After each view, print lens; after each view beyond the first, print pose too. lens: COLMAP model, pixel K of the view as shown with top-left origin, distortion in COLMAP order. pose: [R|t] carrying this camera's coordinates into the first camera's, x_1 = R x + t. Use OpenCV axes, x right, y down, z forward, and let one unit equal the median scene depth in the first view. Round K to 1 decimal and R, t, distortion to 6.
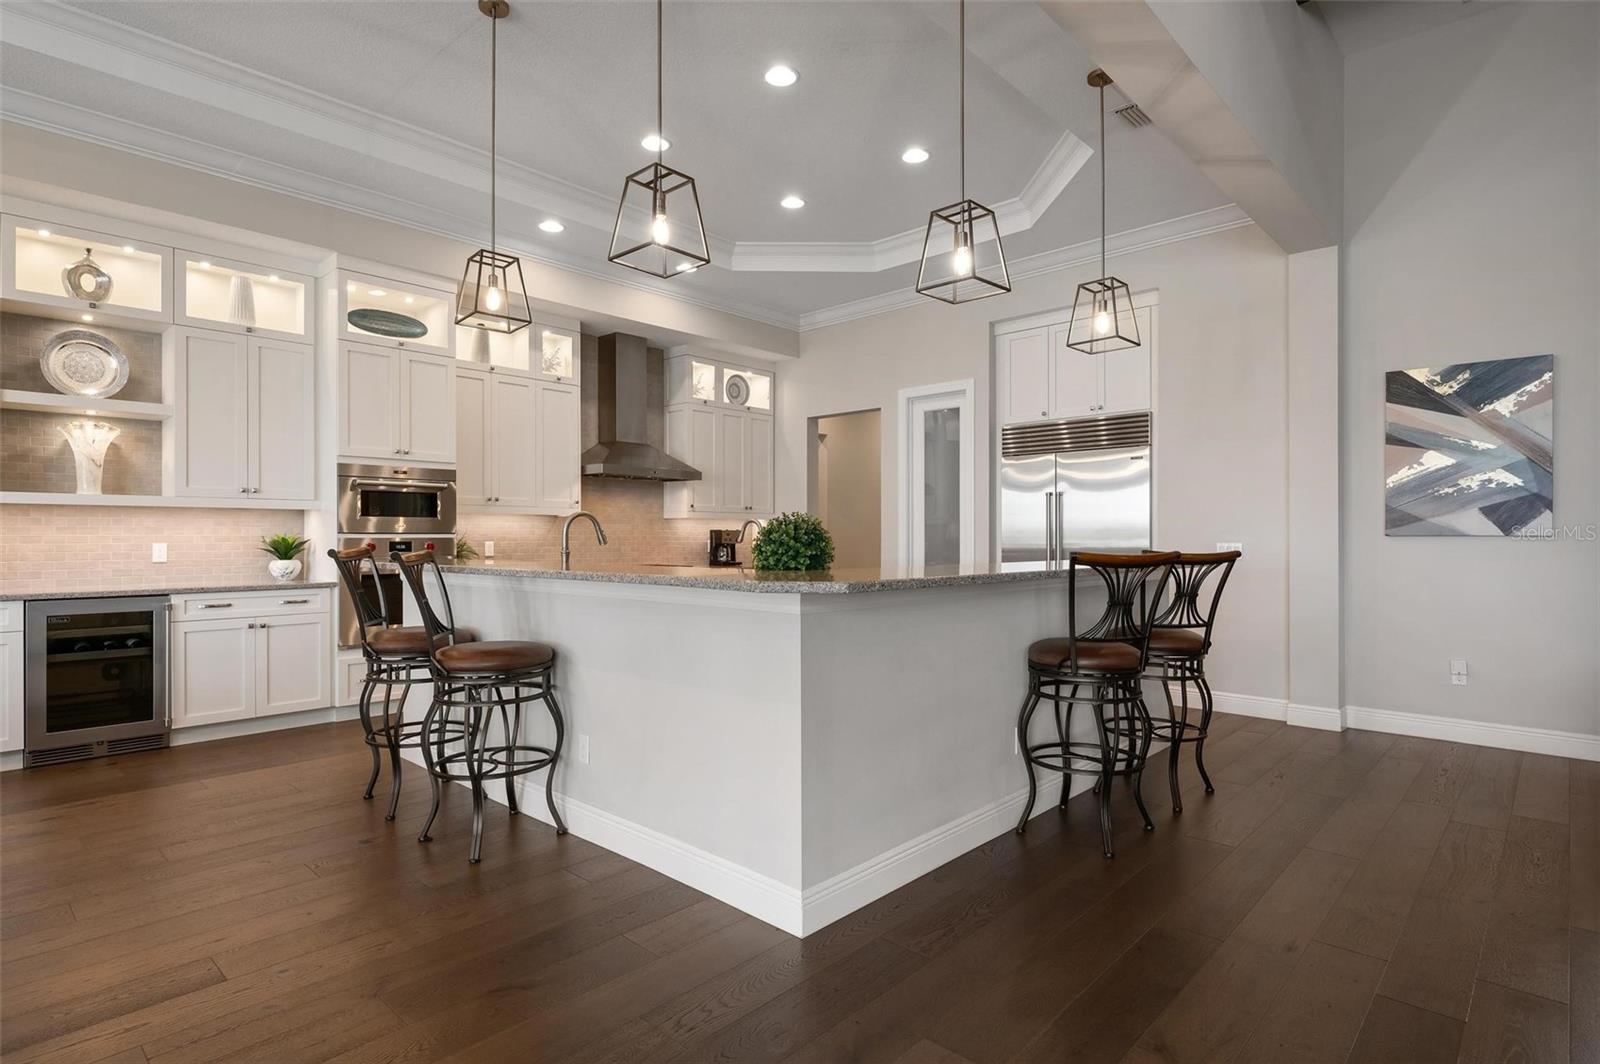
lens RADIAL K [[822.5, 0, 805.7], [0, 822.5, 536.6], [0, 0, 1]] dist [0.001449, -0.000773]
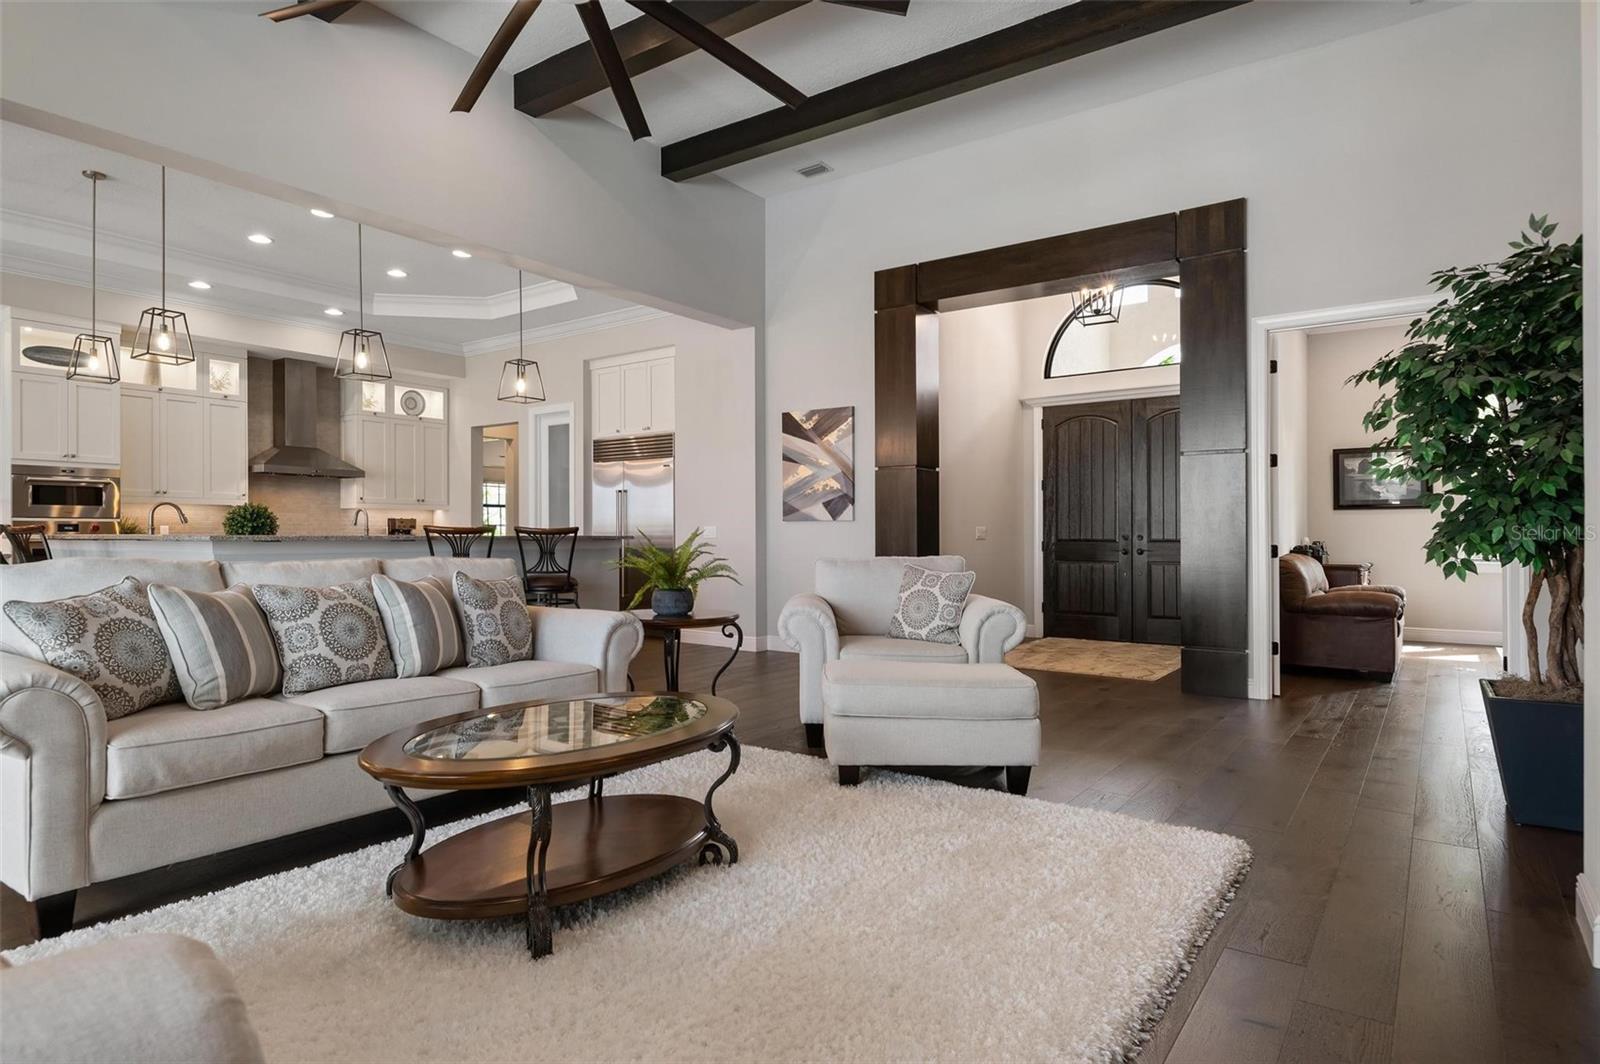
lens RADIAL K [[886.3, 0, 808.2], [0, 886.3, 535.2], [0, 0, 1]] dist [0.017390, -0.006548]
pose [[0.992469, 0.001146, 0.122493, 0.589076], [-0.001463, 0.999996, 0.002496, 0.021935], [-0.122490, -0.002656, 0.992466, -0.658431]]
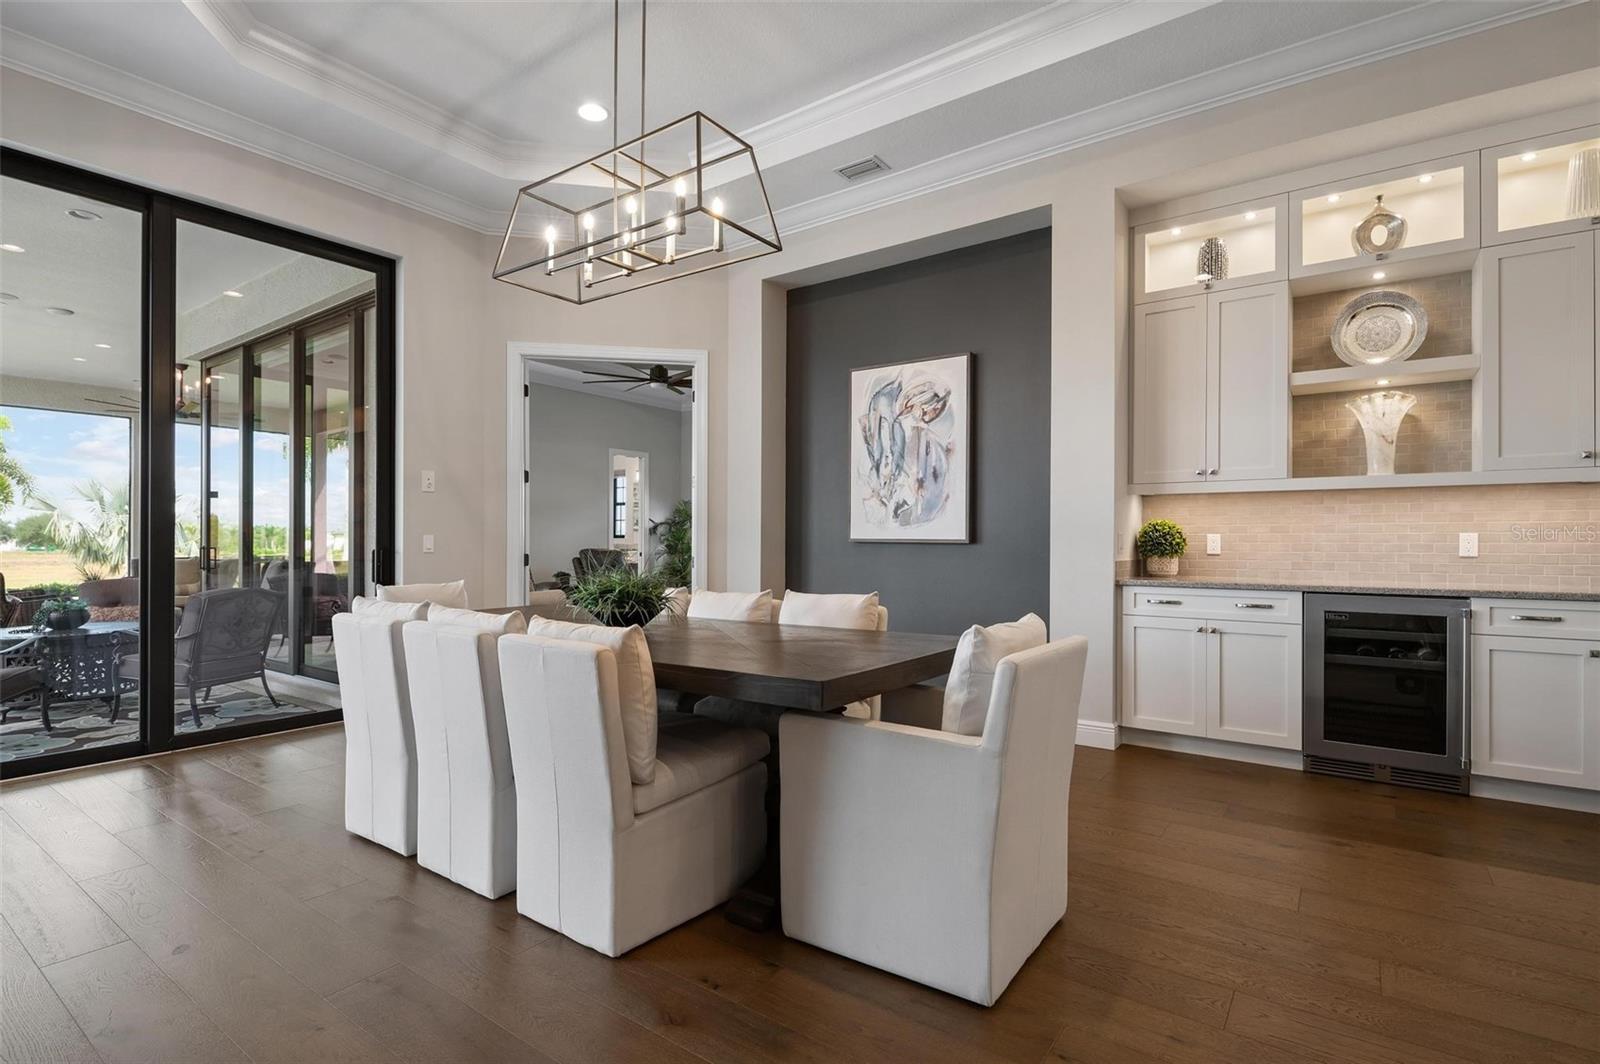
lens RADIAL K [[764.6, 0, 798.7], [0, 764.6, 538.6], [0, 0, 1]] dist [0.000786, -0.000502]
pose [[0.111054, -0.001987, -0.993812, -0.124072], [-0.001392, 0.999997, -0.002155, 0.016489], [0.993813, 0.001623, 0.111051, 0.278733]]
